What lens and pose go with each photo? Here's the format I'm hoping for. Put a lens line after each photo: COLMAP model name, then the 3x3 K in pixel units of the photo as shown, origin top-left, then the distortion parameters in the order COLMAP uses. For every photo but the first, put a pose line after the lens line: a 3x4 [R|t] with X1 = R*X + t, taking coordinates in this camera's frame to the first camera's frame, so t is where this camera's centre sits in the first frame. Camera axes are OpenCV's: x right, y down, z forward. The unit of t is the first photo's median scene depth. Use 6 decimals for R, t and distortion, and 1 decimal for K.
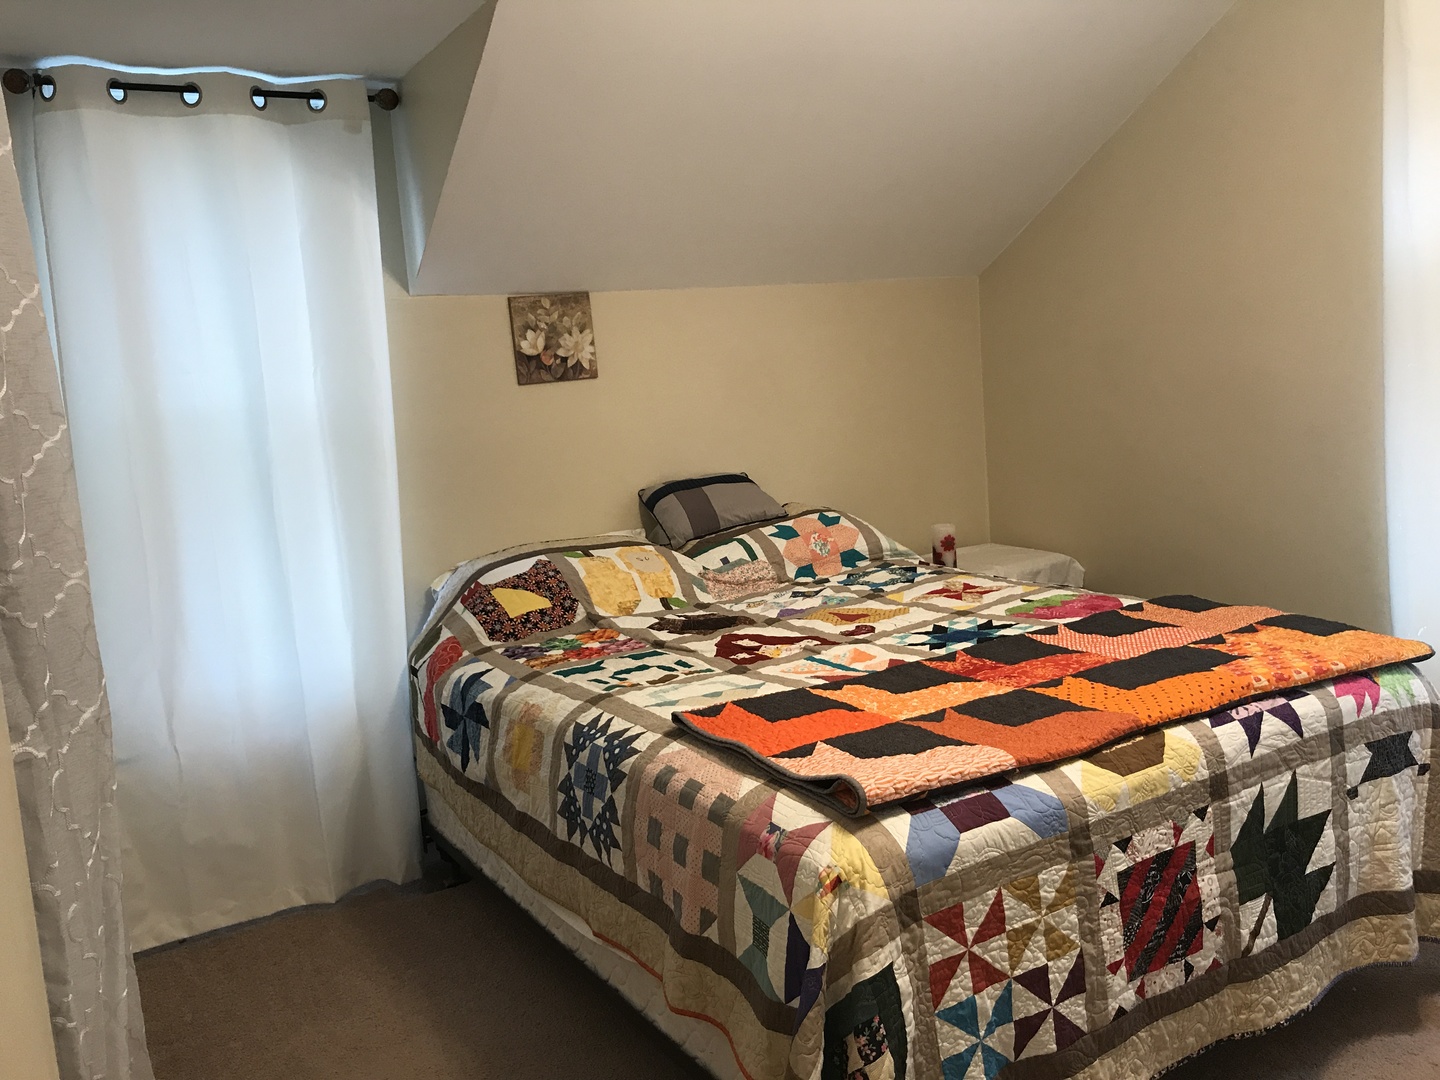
lens RADIAL K [[1214.2, 0, 720.0], [0, 1214.2, 540.0], [0, 0, 1]] dist [0.059917, -0.053941]
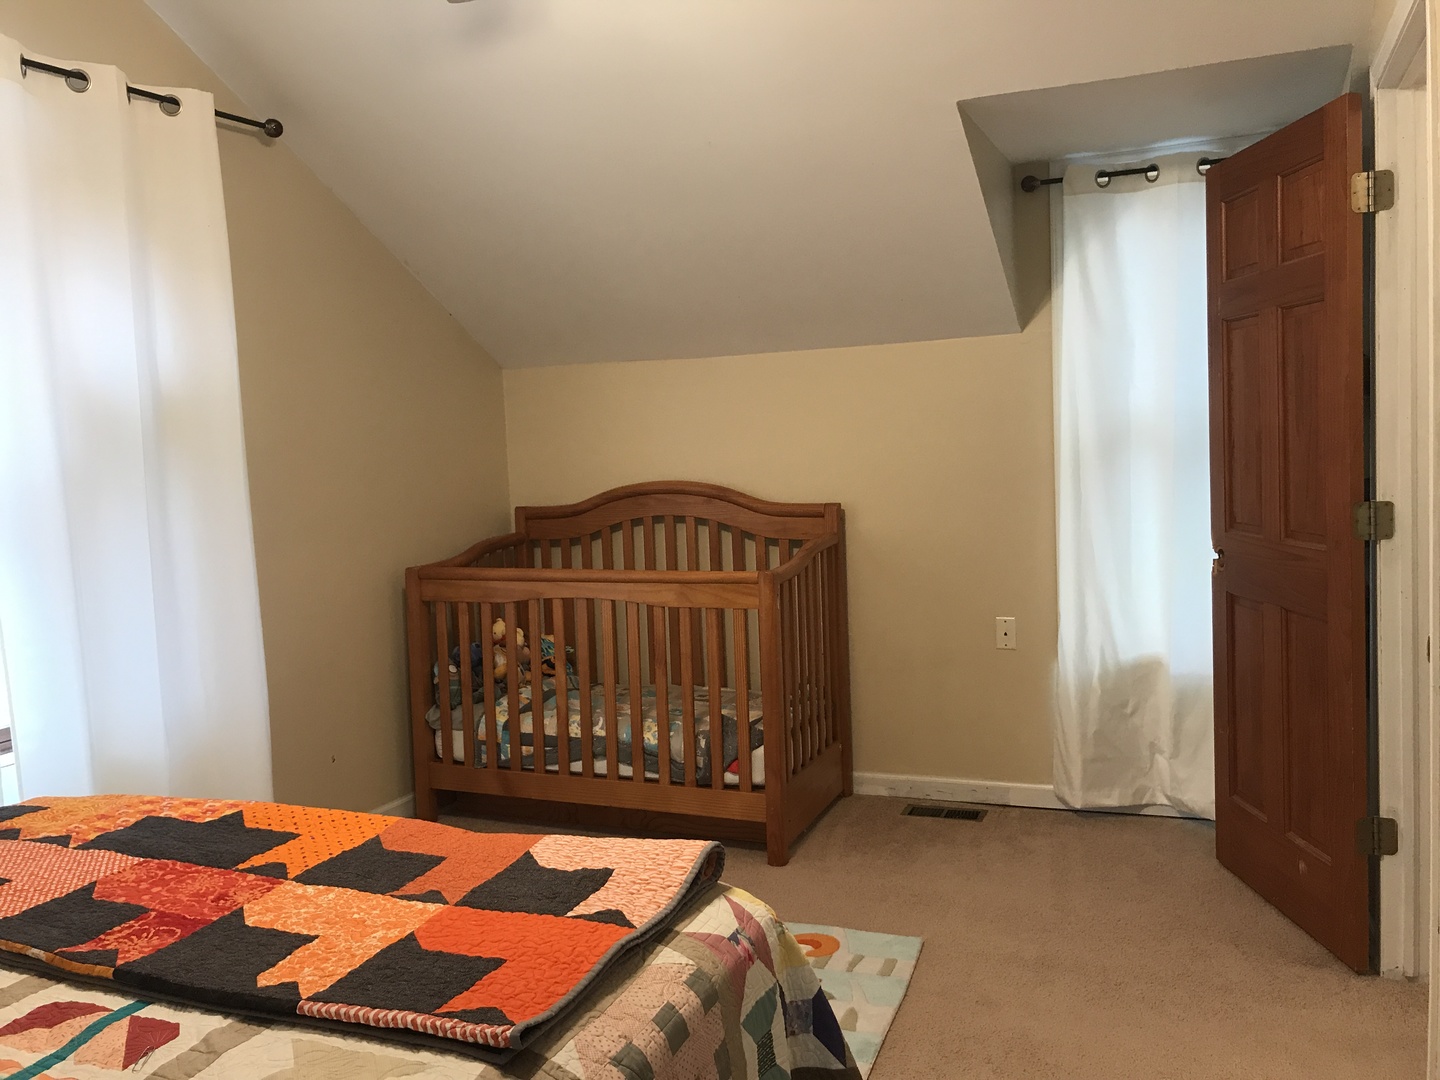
lens RADIAL K [[1214.2, 0, 720.0], [0, 1214.2, 540.0], [0, 0, 1]] dist [0.059917, -0.053941]
pose [[-0.605869, 0.026751, 0.795115, -0.582150], [0.195697, 0.973737, 0.116358, -0.134536], [-0.771120, 0.226099, -0.595192, 1.278887]]
